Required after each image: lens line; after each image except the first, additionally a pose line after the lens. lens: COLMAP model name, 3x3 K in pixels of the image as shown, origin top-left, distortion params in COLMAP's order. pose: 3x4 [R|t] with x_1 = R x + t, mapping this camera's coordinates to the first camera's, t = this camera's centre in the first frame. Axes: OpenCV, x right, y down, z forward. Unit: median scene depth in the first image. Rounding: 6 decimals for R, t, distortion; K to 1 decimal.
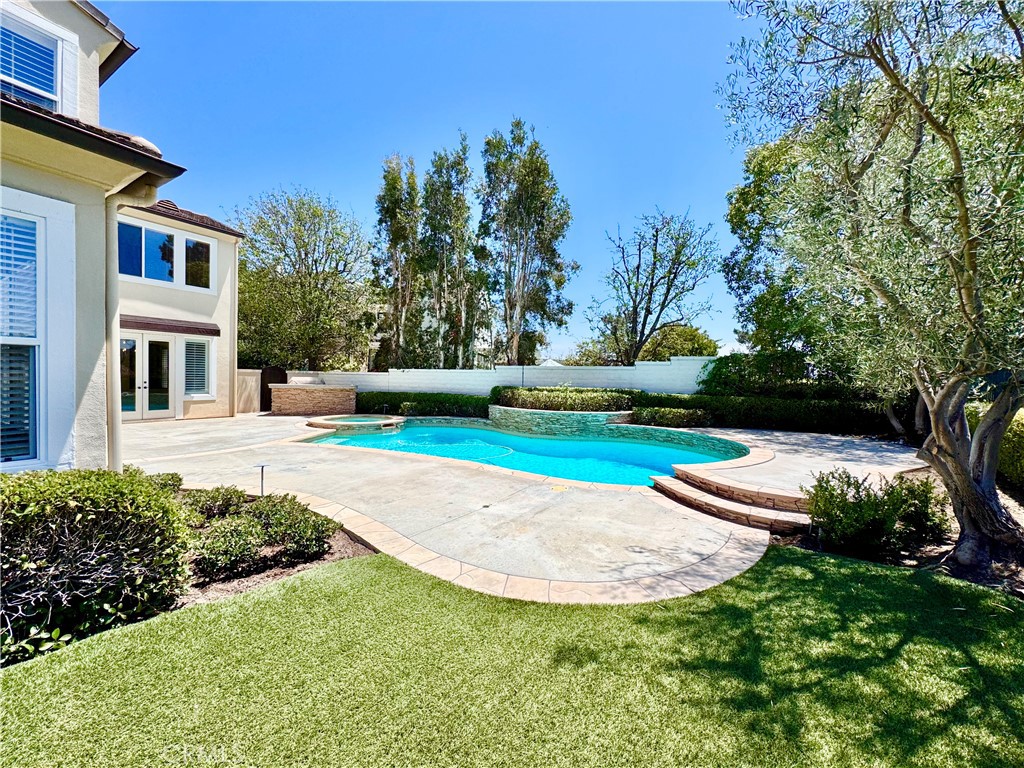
lens RADIAL K [[410.4, 0, 513.6], [0, 410.4, 381.7], [0, 0, 1]] dist [-0.001175, -0.000198]
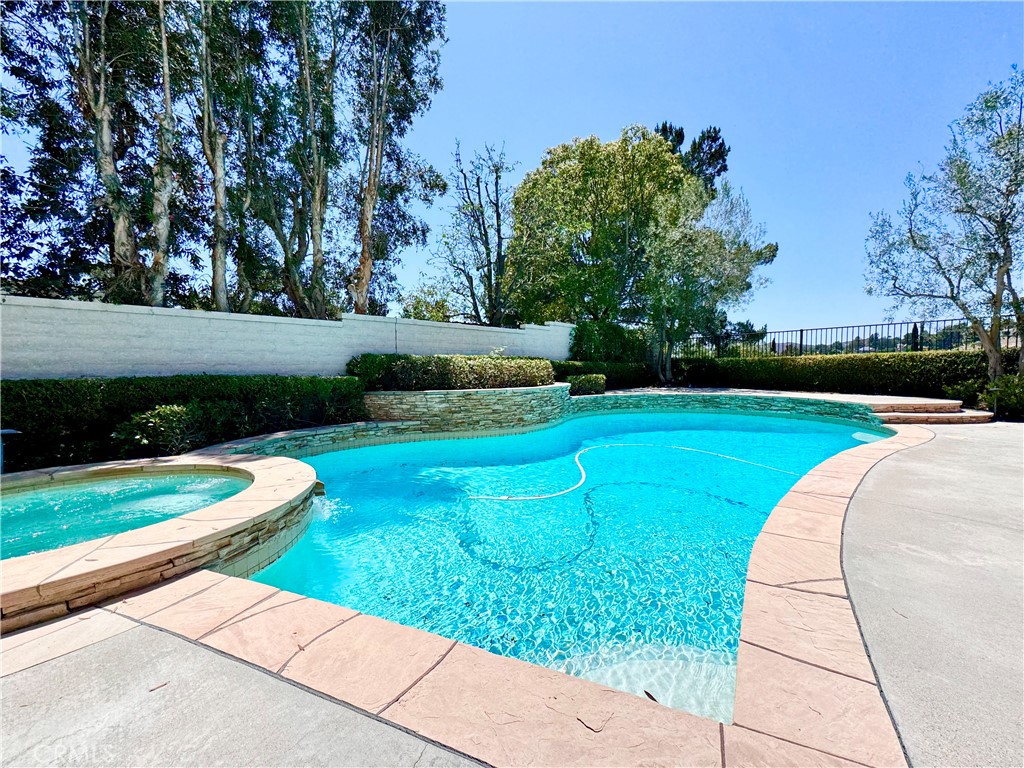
lens RADIAL K [[410.4, 0, 513.5], [0, 410.4, 385.5], [0, 0, 1]] dist [-0.001175, -0.000198]
pose [[0.340142, -0.057419, 0.938619, -0.532649], [0.030294, 0.998285, 0.050090, 0.035220], [-0.939886, 0.011397, 0.341298, 0.805678]]
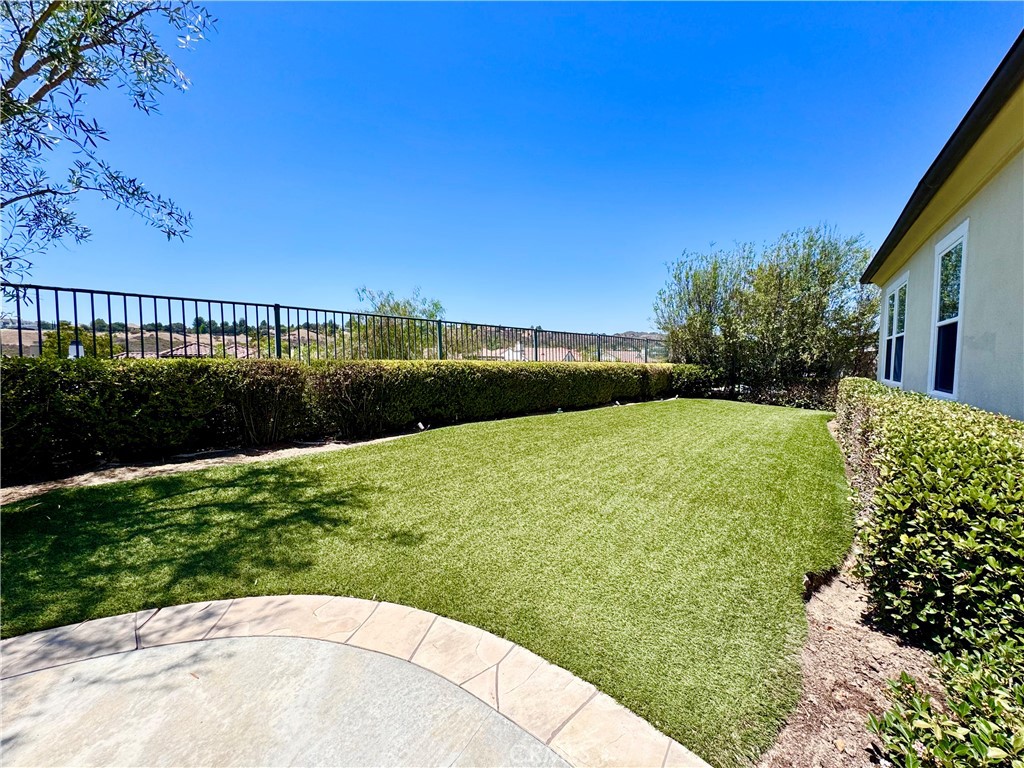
lens RADIAL K [[410.4, 0, 515.6], [0, 410.4, 385.7], [0, 0, 1]] dist [-0.001175, -0.000198]
pose [[-0.996584, -0.027845, 0.077744, -0.048600], [-0.021955, 0.996895, 0.075618, 0.022907], [-0.079608, 0.073653, -0.994102, 0.418128]]
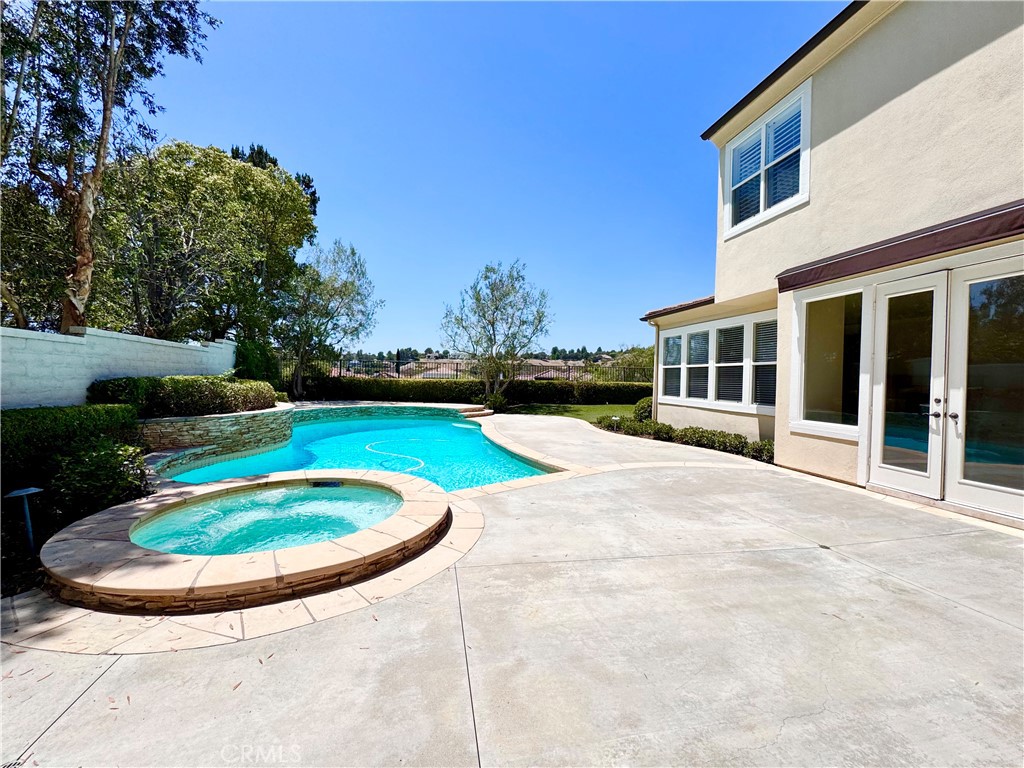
lens RADIAL K [[410.4, 0, 513.7], [0, 410.4, 383.7], [0, 0, 1]] dist [-0.001175, -0.000198]
pose [[-0.671577, -0.039822, 0.739864, -0.762622], [-0.019946, 0.999164, 0.035674, -0.007399], [-0.740667, 0.009201, -0.671810, 1.190767]]
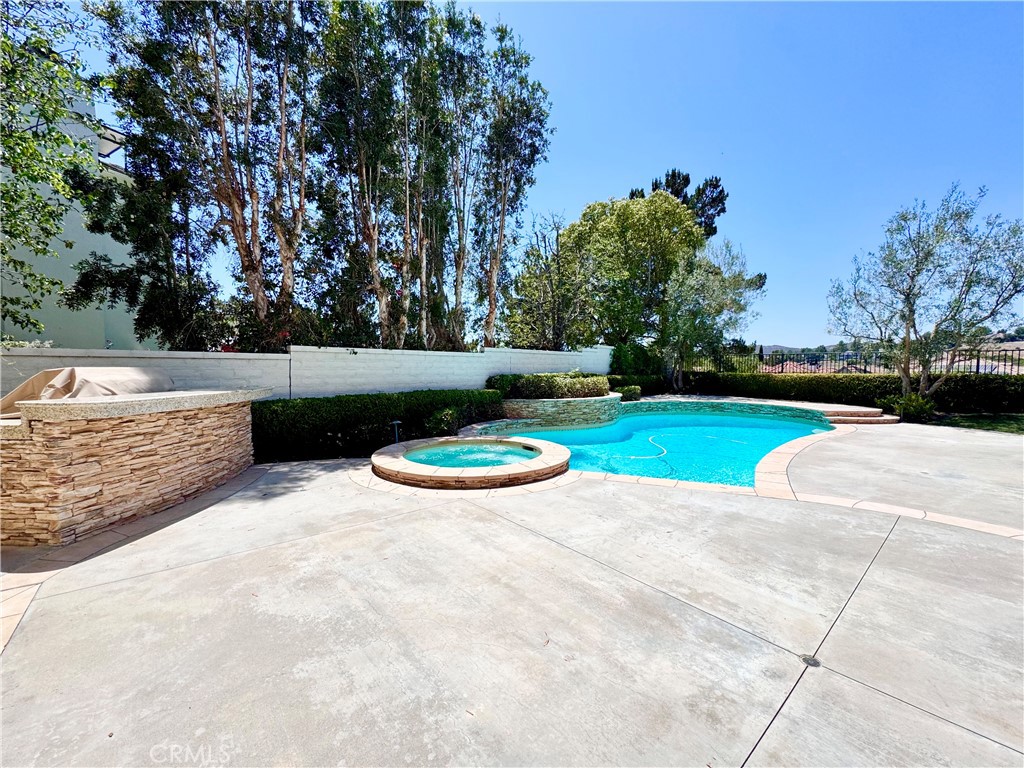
lens RADIAL K [[410.4, 0, 513.6], [0, 410.4, 385.4], [0, 0, 1]] dist [-0.001175, -0.000198]
pose [[0.318726, -0.055515, 0.946220, -0.895417], [0.016946, 0.998458, 0.052871, -0.010474], [-0.947695, -0.000817, 0.319175, 0.890471]]
